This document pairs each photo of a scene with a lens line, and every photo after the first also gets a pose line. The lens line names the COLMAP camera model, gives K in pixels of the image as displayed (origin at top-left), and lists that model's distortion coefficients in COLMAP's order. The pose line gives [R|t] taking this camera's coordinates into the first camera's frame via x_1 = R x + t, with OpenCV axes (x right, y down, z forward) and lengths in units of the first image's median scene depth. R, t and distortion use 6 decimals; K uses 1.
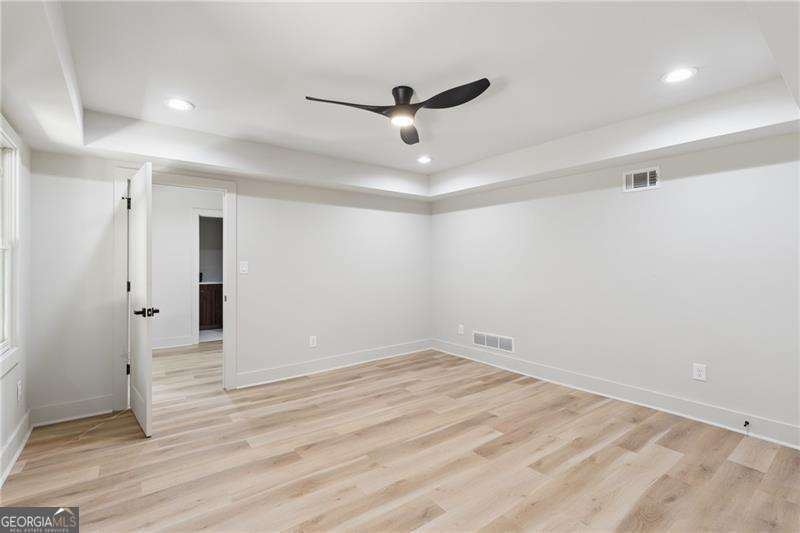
lens RADIAL K [[363.8, 0, 398.5], [0, 363.8, 267.5], [0, 0, 1]] dist [-0.000099, 0.000446]
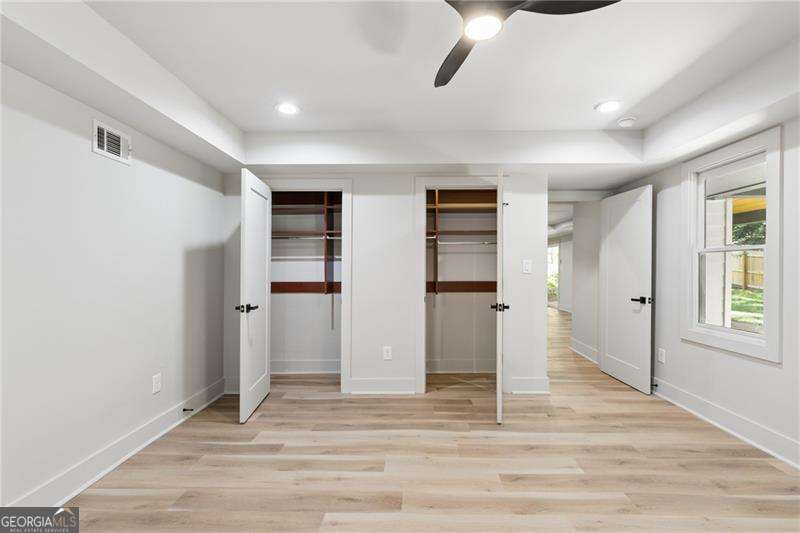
lens RADIAL K [[363.8, 0, 402.9], [0, 363.8, 268.1], [0, 0, 1]] dist [-0.000099, 0.000446]
pose [[-0.787131, 0.002030, 0.616783, -0.274018], [0.004743, 0.999985, 0.002762, -0.003205], [-0.616768, 0.005099, -0.787128, 1.626616]]
